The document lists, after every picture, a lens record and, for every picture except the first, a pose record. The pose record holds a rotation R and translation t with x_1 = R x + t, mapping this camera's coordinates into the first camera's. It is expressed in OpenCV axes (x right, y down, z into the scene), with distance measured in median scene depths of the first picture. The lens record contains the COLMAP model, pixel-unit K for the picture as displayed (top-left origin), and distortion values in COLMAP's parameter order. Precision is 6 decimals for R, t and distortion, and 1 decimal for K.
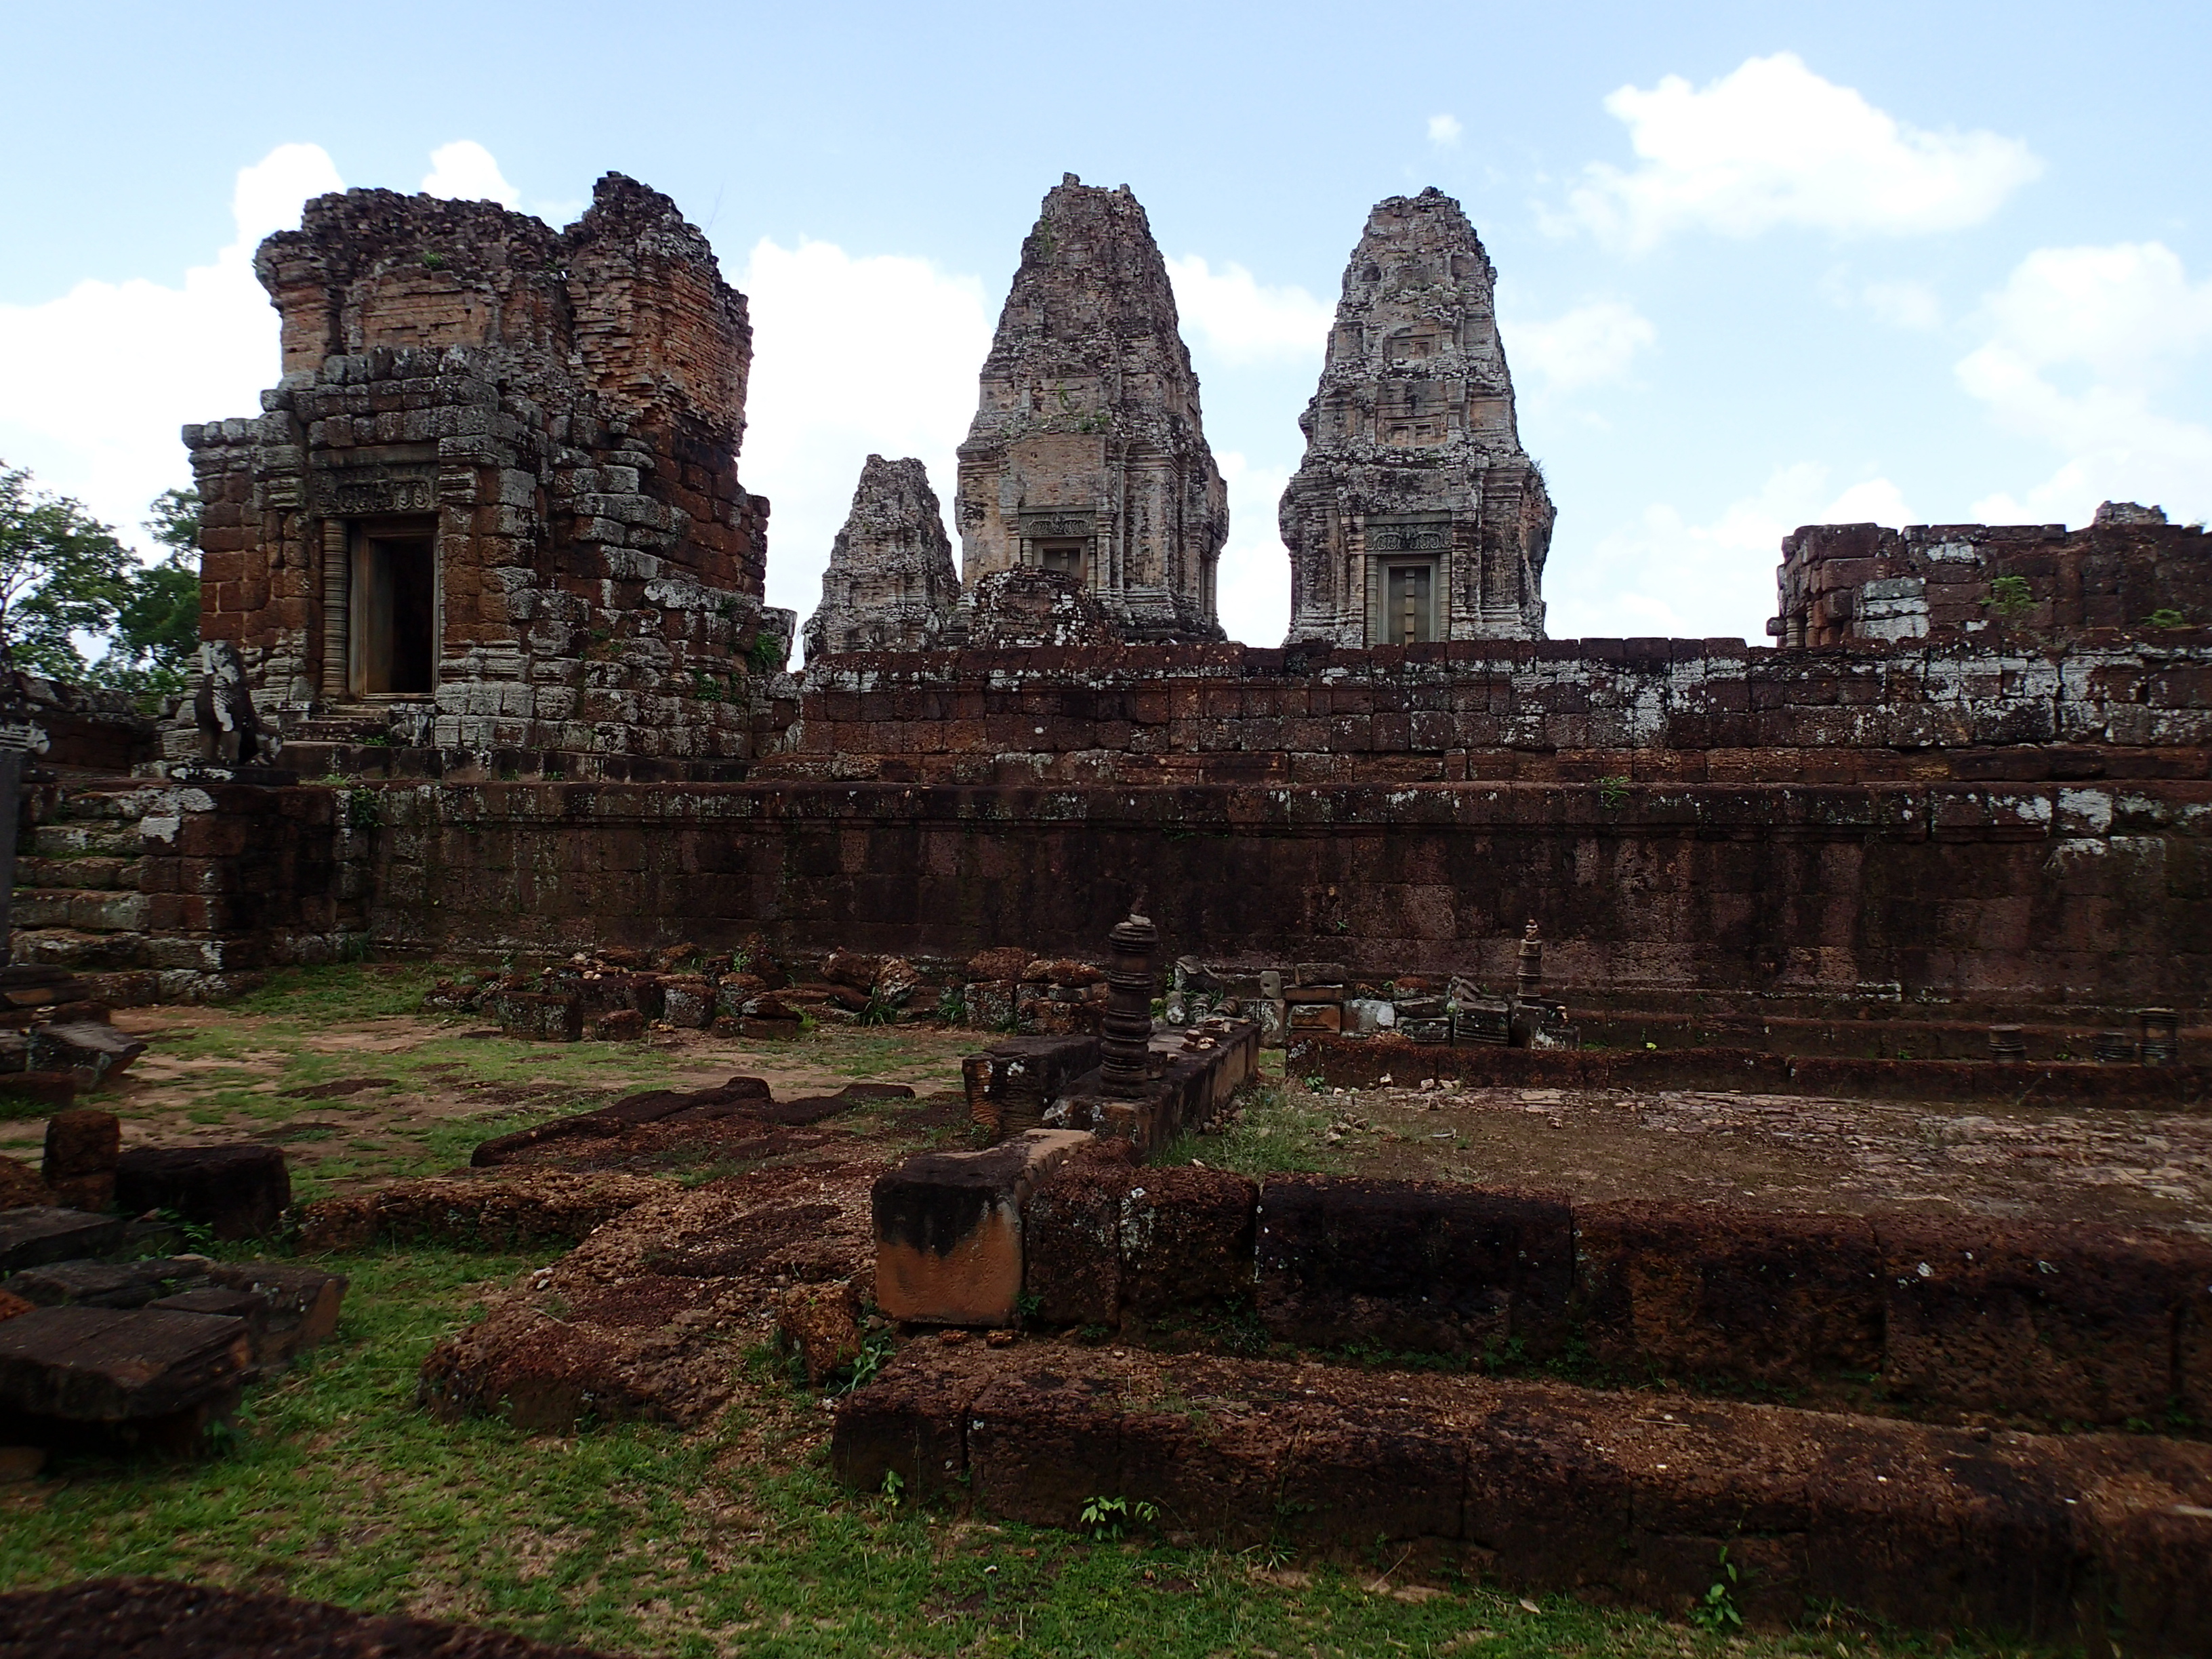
lens RADIAL K [[1639.2, 0, 1106.0], [0, 1639.2, 829.5], [0, 0, 1]] dist [-0.003173, 0.001401]
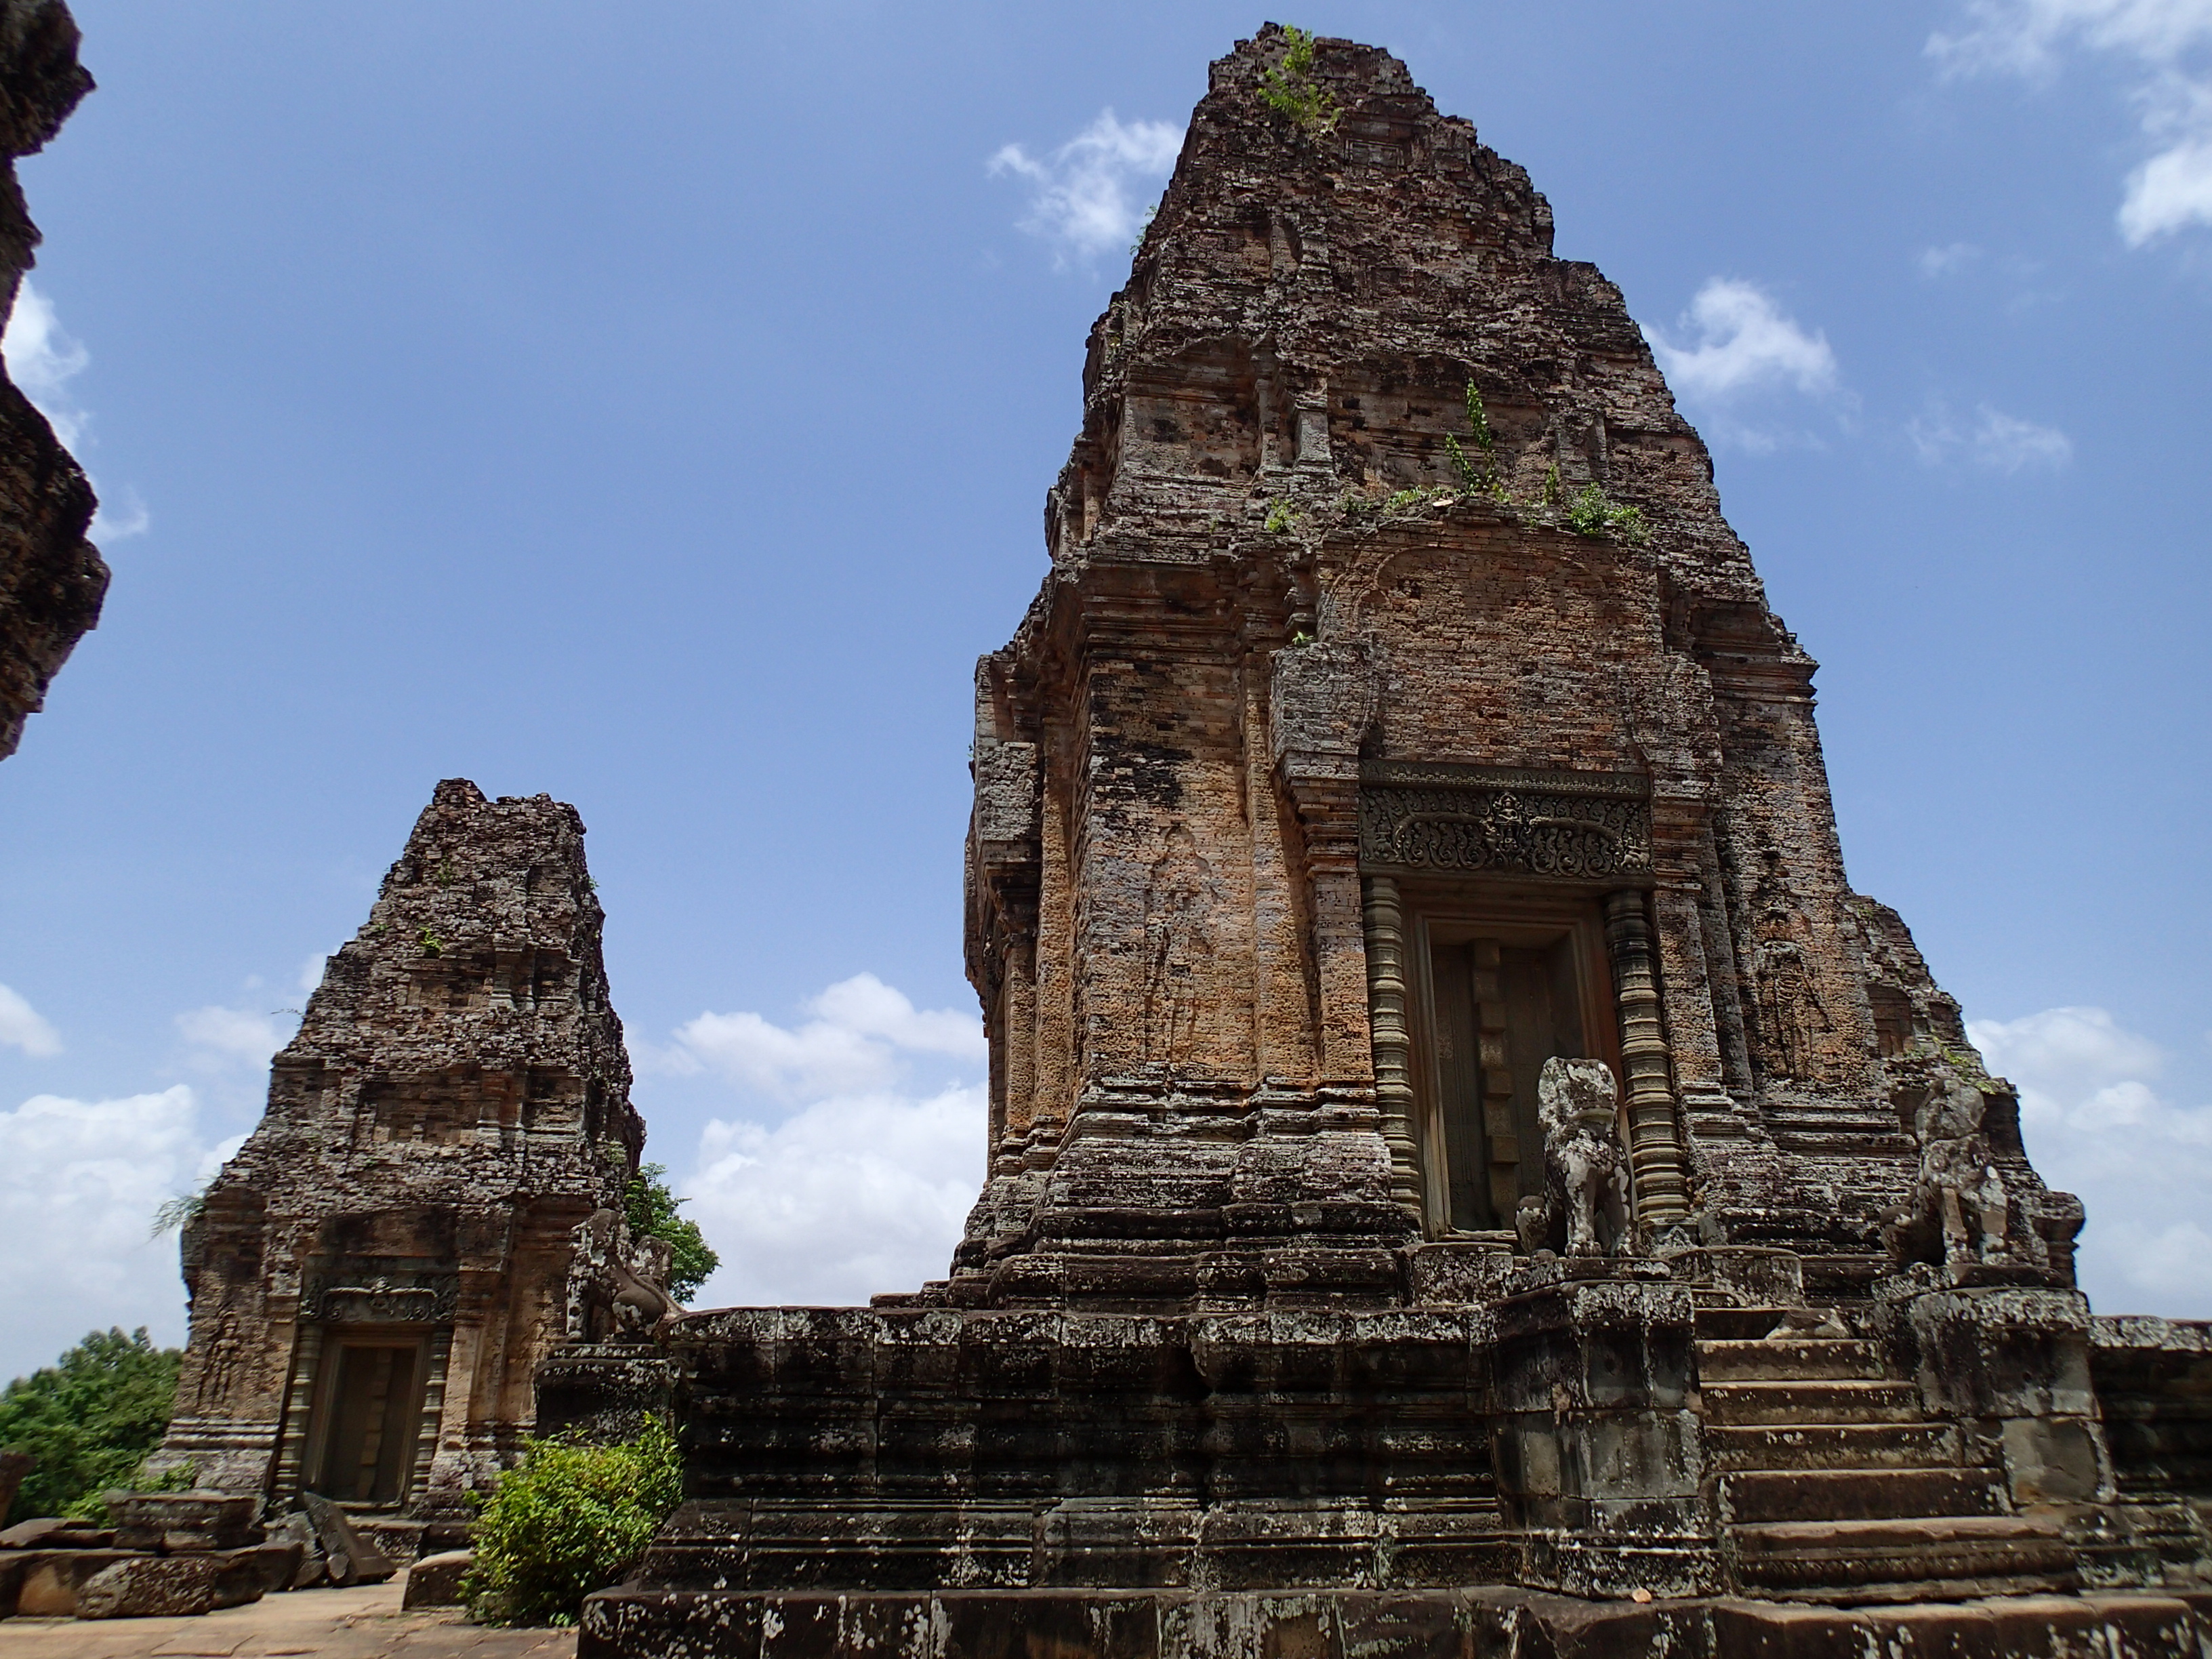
lens RADIAL K [[1683.5, 0, 1106.0], [0, 1683.5, 829.5], [0, 0, 1]] dist [0.071565, 0.001225]
pose [[0.928119, 0.125569, 0.350468, -0.143577], [0.009310, 0.933276, -0.359039, -0.067986], [-0.372168, 0.336493, 0.865022, 0.604297]]
